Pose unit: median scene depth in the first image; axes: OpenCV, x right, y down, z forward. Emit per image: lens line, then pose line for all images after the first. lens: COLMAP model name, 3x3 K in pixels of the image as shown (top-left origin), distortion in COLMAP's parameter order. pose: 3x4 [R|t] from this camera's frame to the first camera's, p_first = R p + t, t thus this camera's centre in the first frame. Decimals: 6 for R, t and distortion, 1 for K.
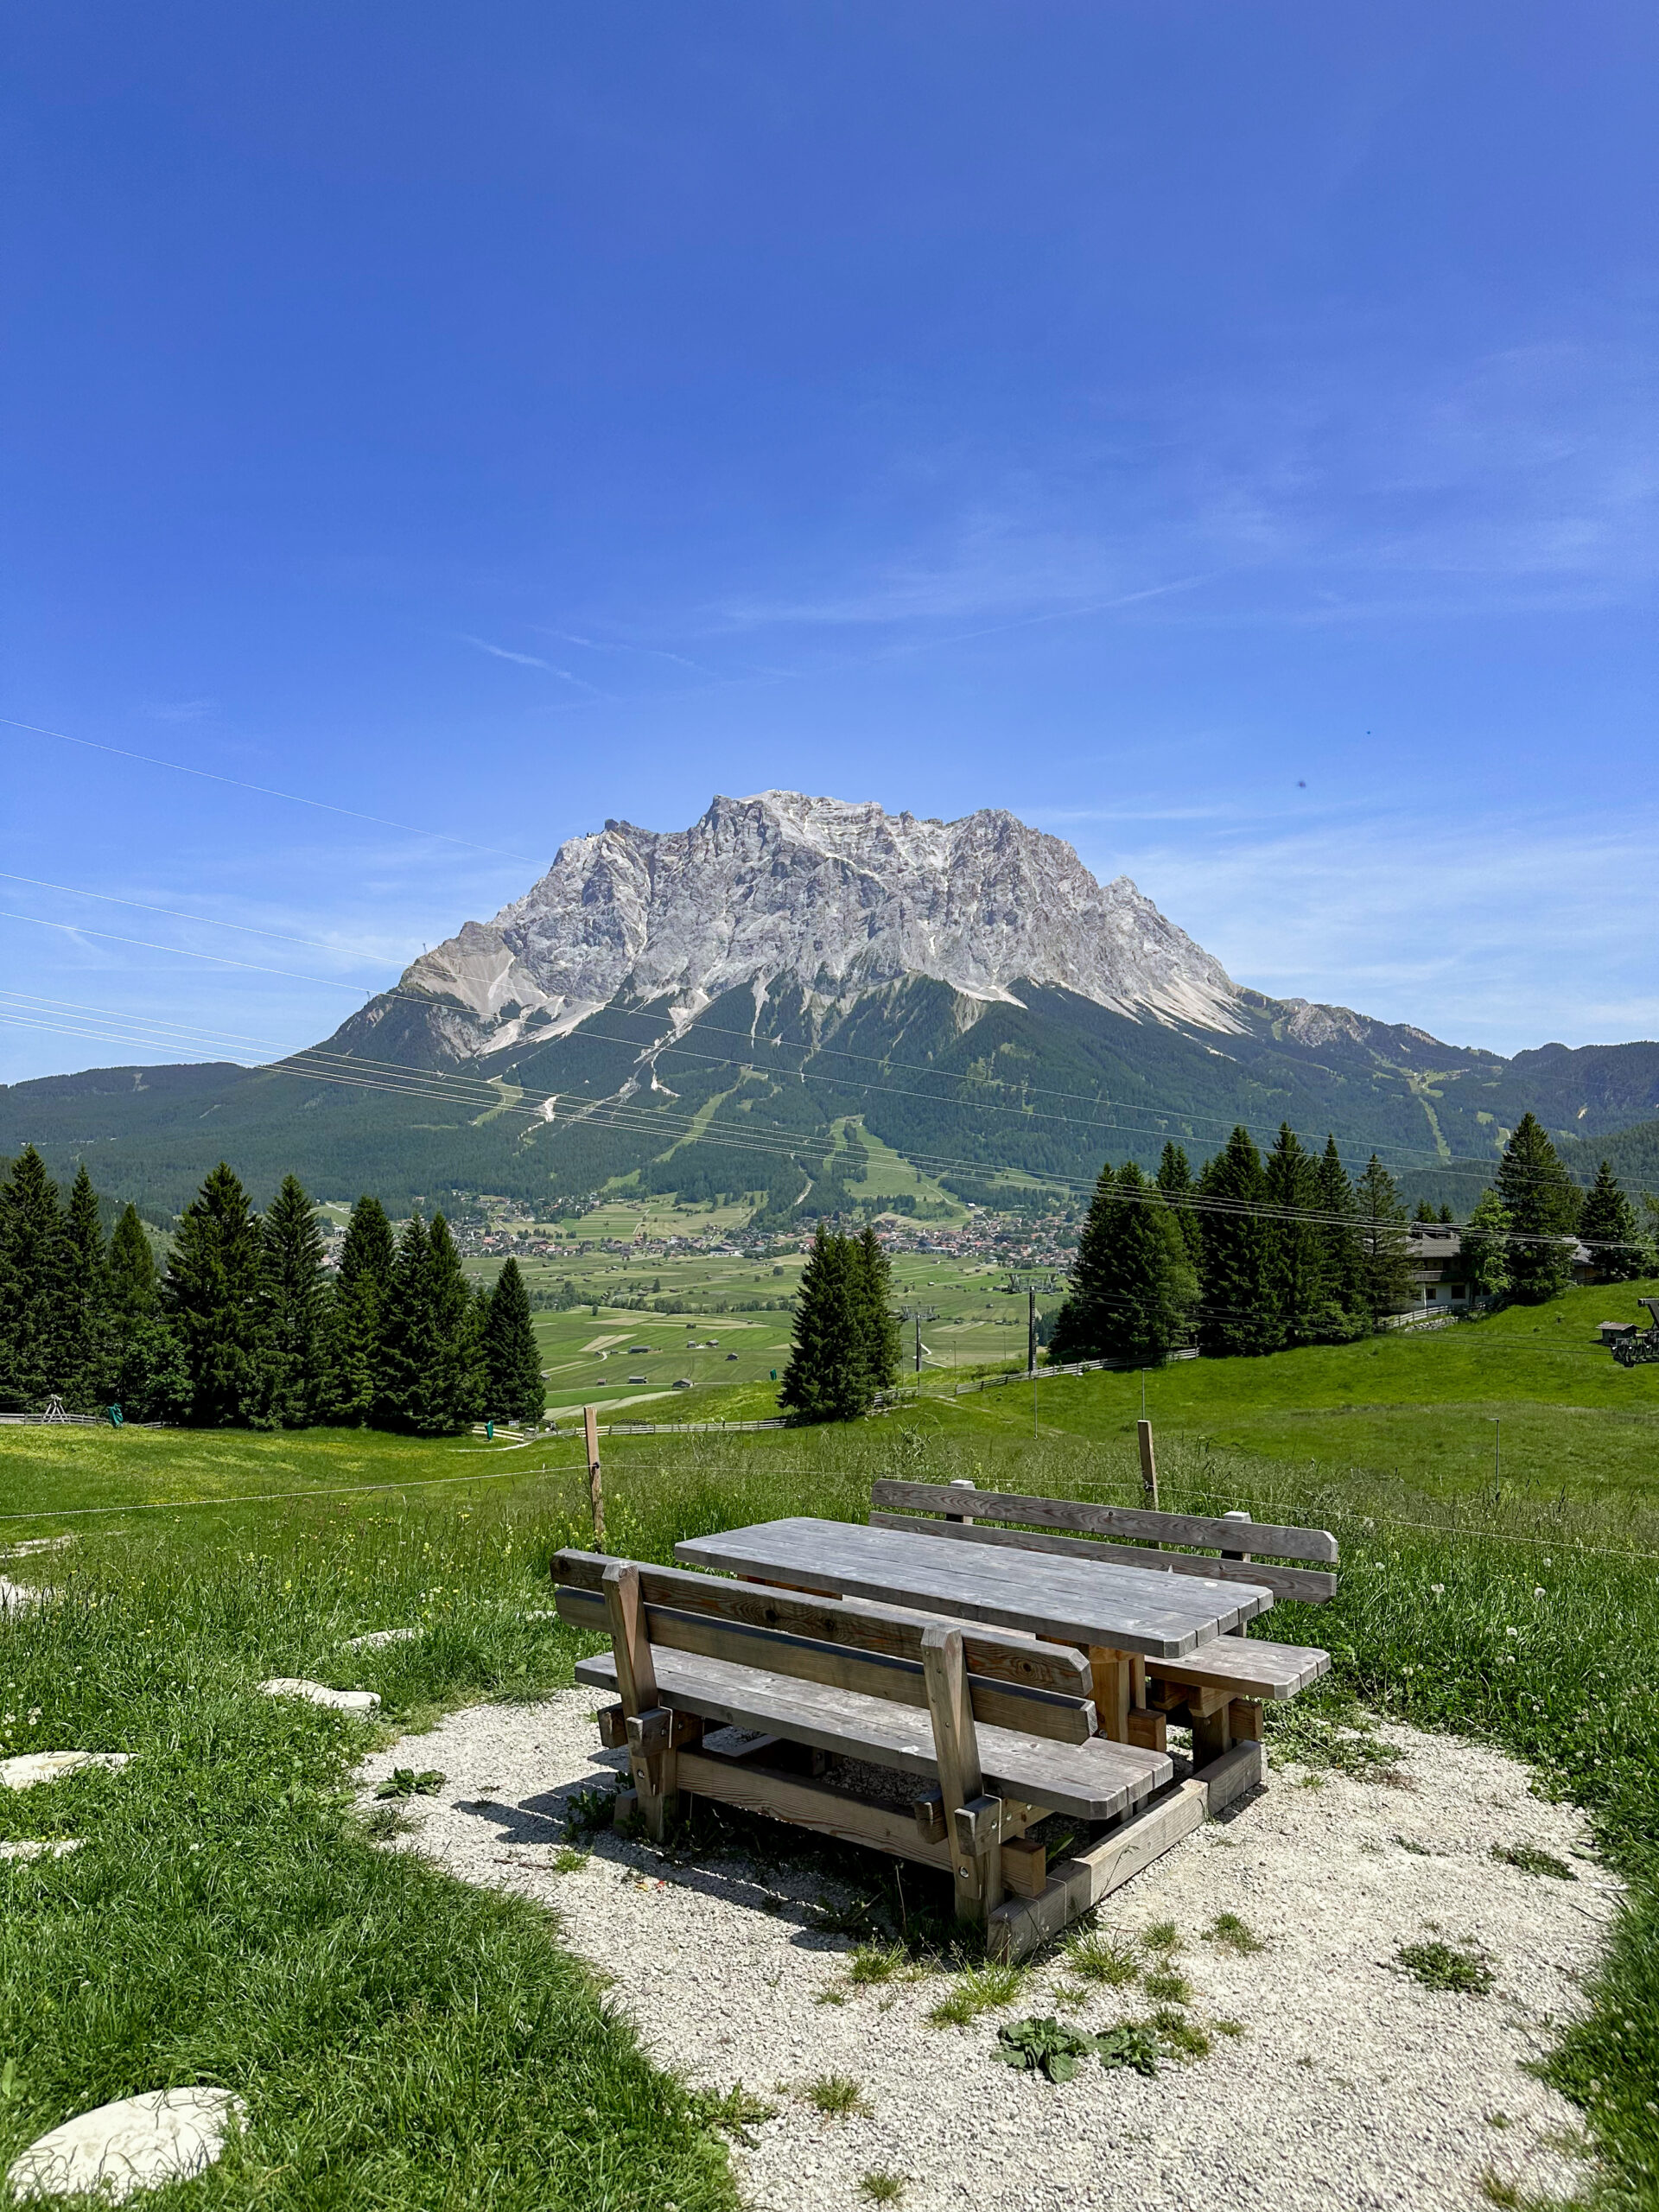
lens RADIAL K [[1542.9, 0, 822.8], [0, 1542.9, 1110.2], [0, 0, 1]] dist [0.079297, -0.002163]
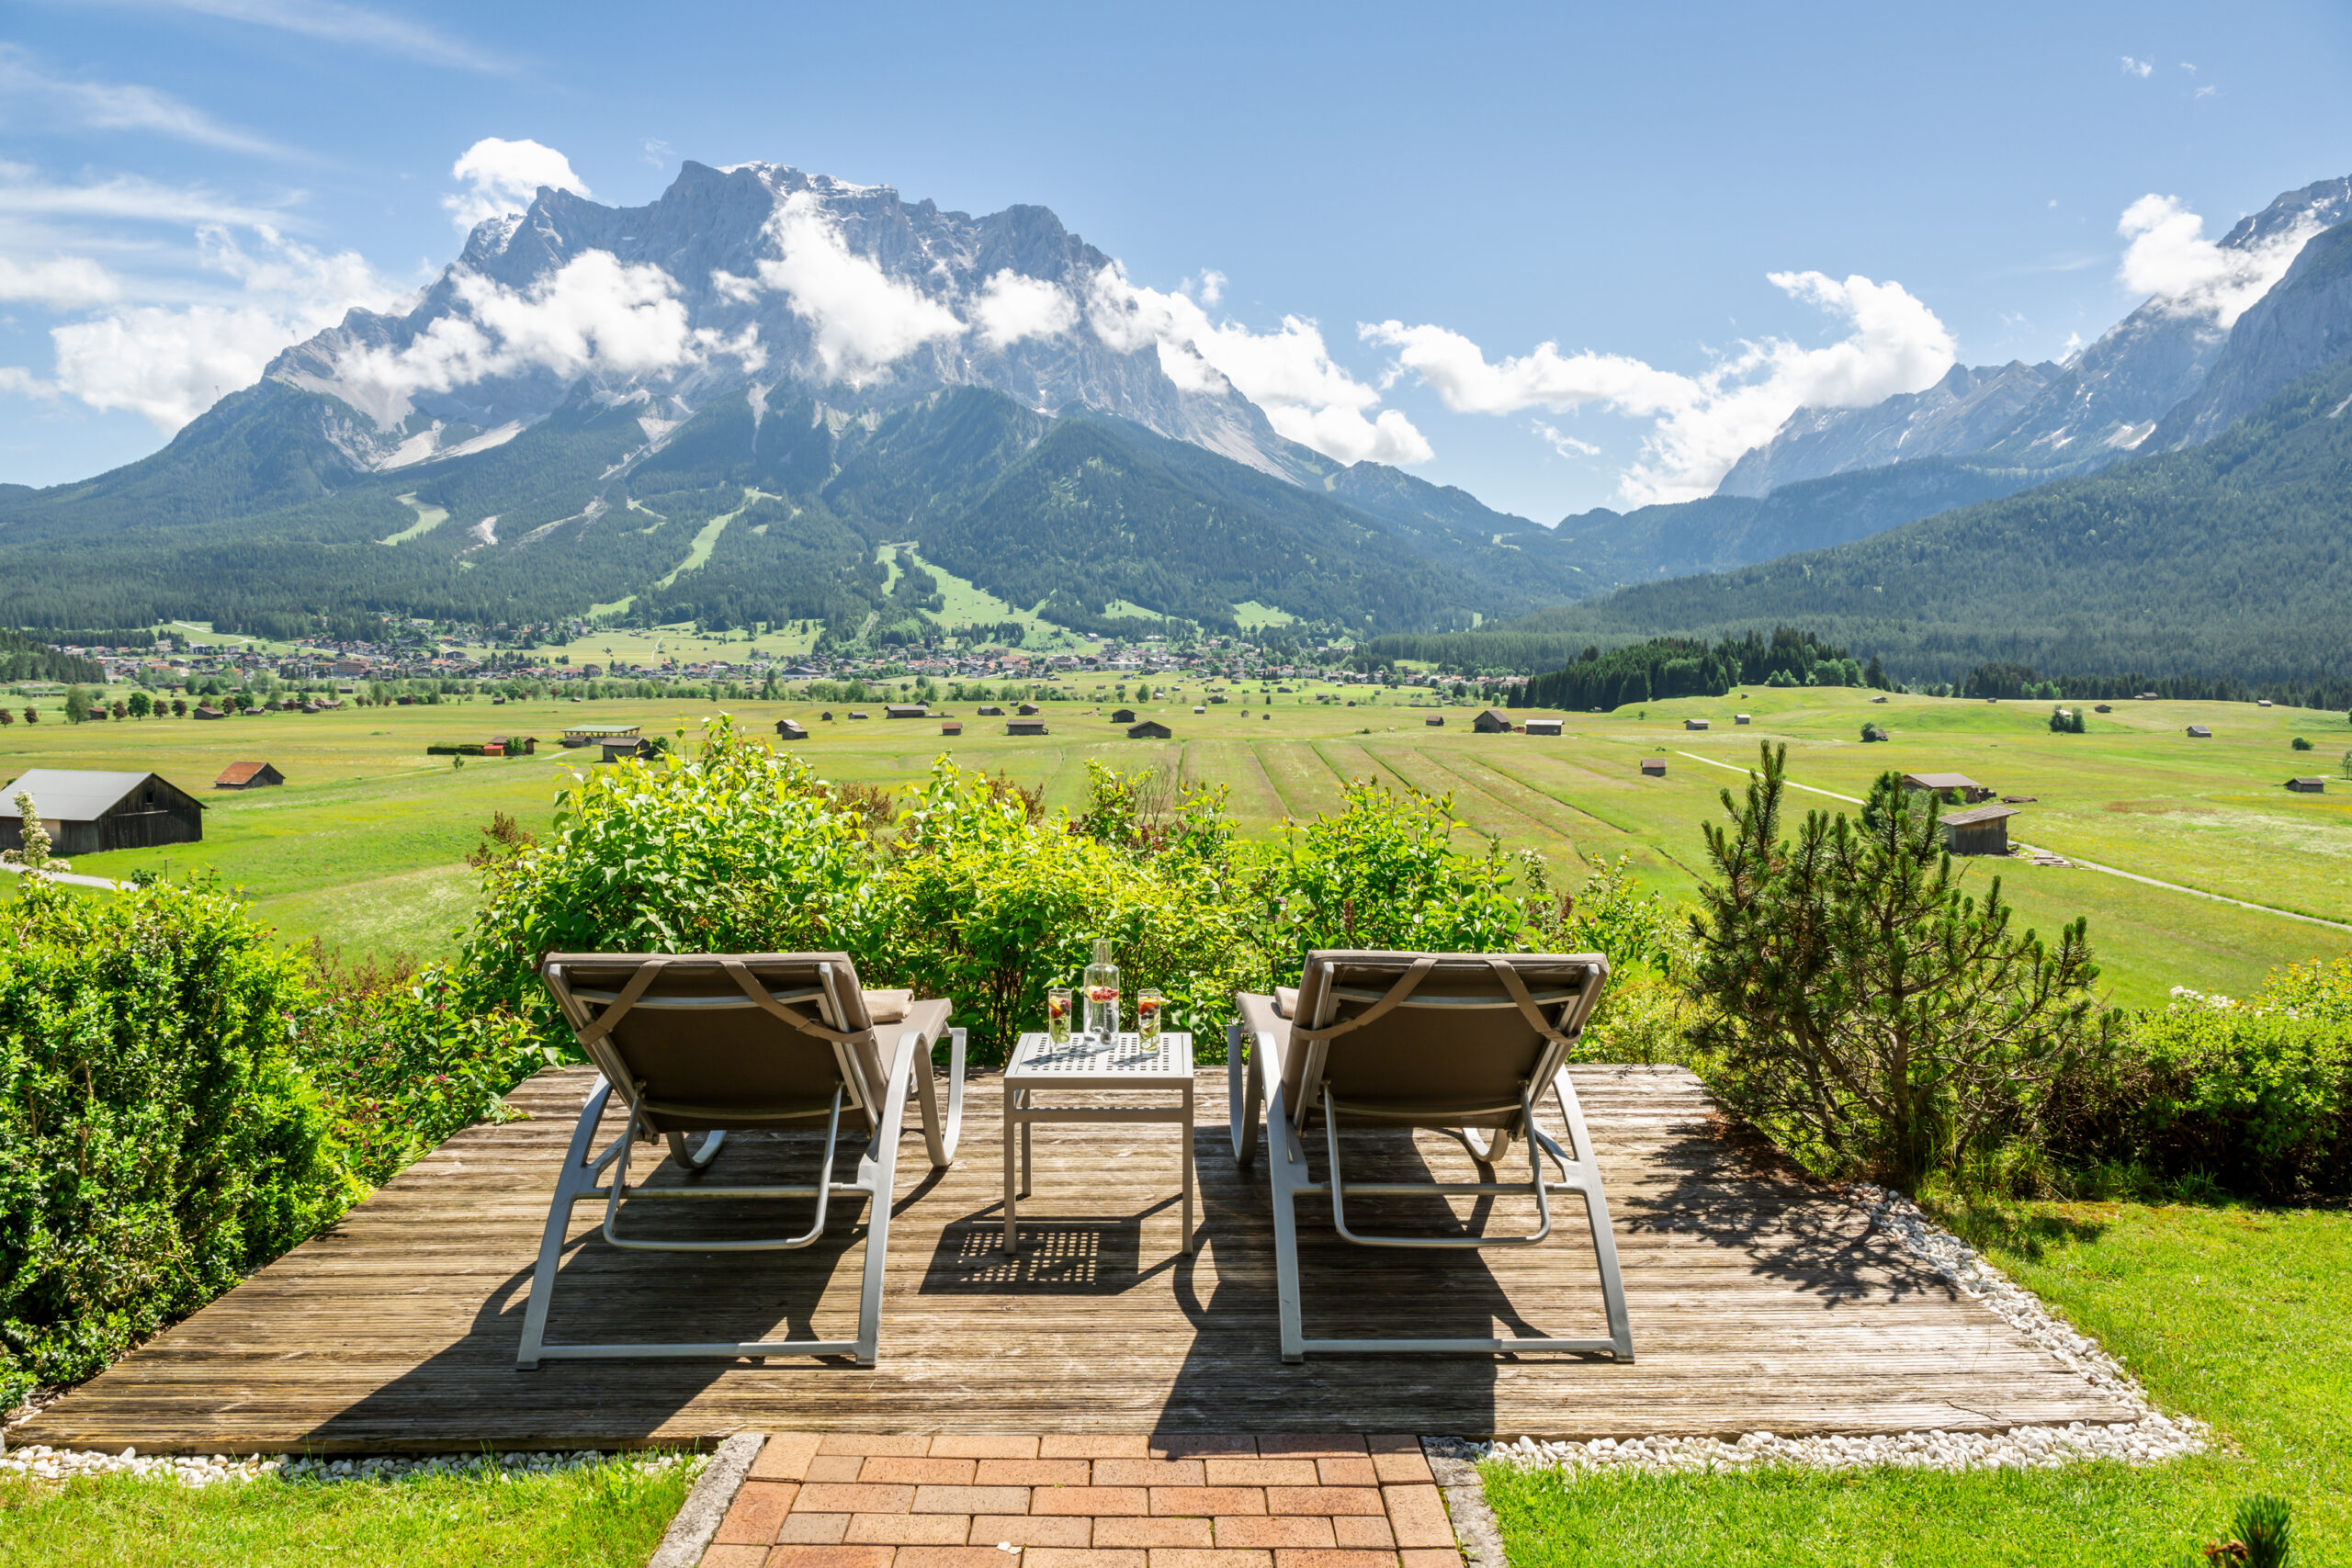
lens RADIAL K [[1578.0, 0, 1178.2], [0, 1578.0, 797.0], [0, 0, 1]] dist [0.001182, -0.002714]
pose [[0.966522, -0.014288, 0.256187, -0.043583], [-0.015517, 0.993366, 0.113941, 0.031939], [-0.256115, -0.114101, 0.959888, 0.130921]]
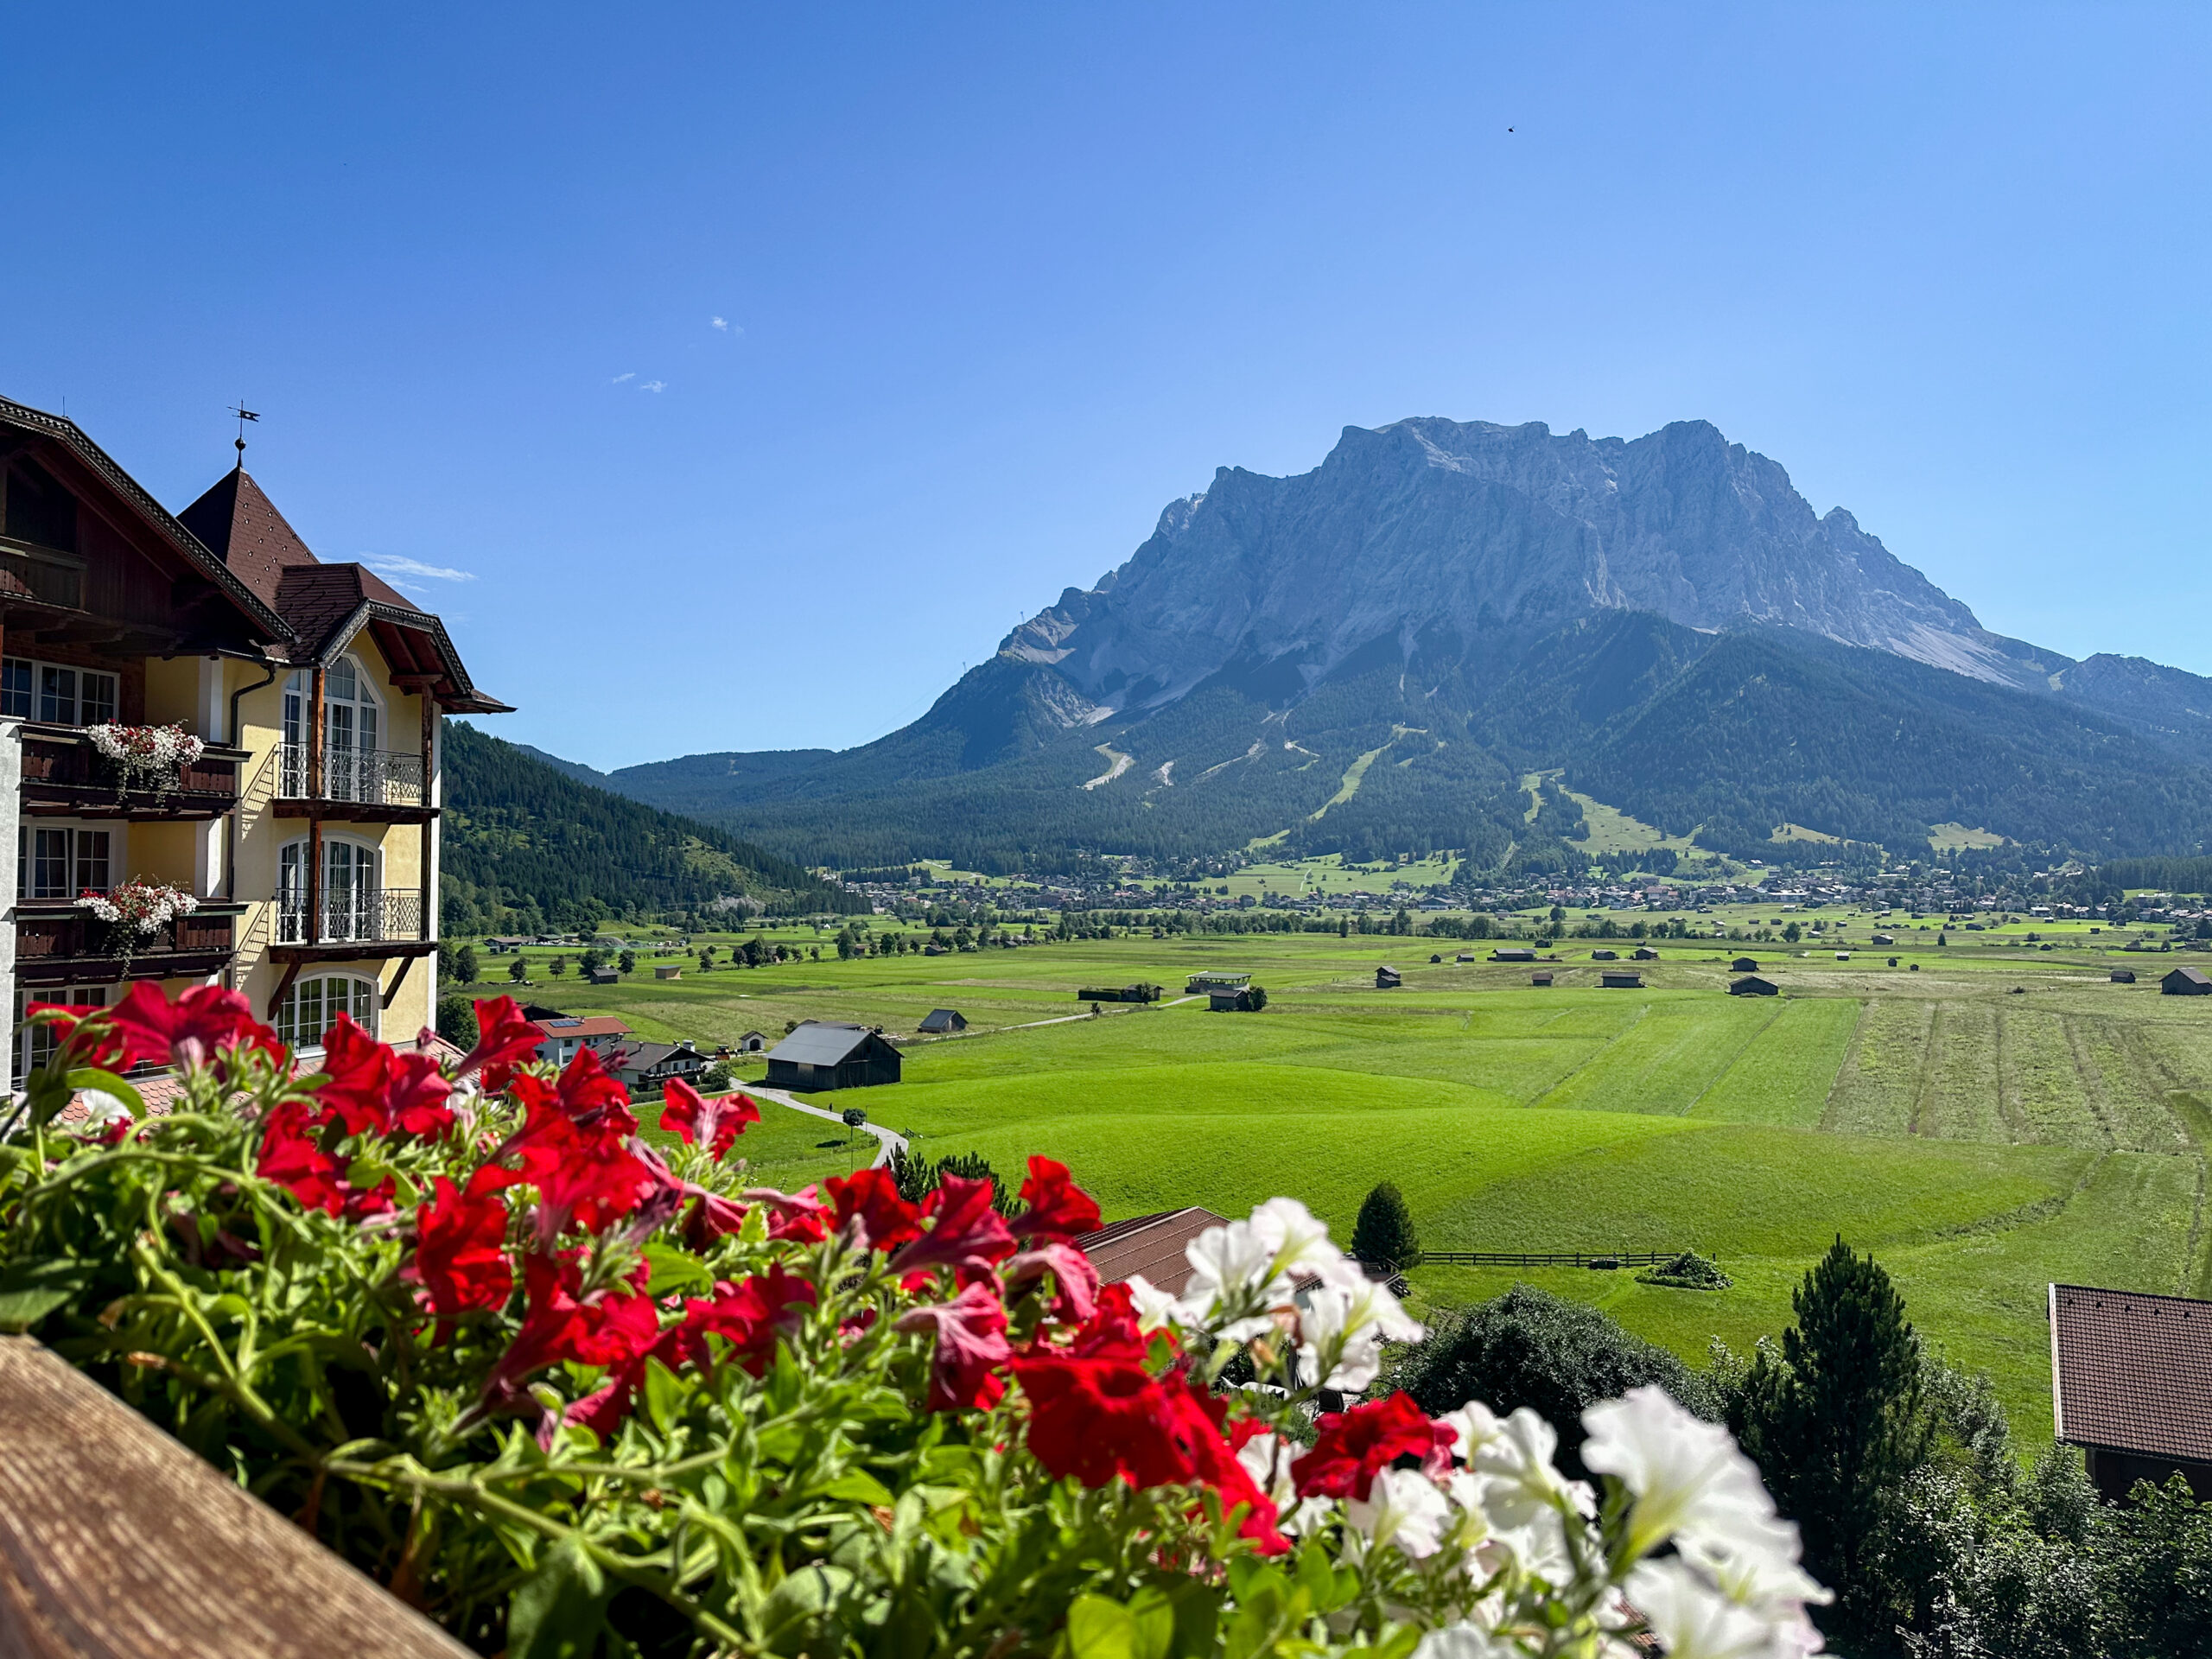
lens RADIAL K [[1561.3, 0, 1097.3], [0, 1561.3, 825.6], [0, 0, 1]] dist [0.128104, -0.237202]
pose [[0.980736, -0.004950, -0.195274, -0.040387], [0.003771, 0.999972, -0.006409, 0.029875], [0.195300, 0.005549, 0.980728, 0.124494]]
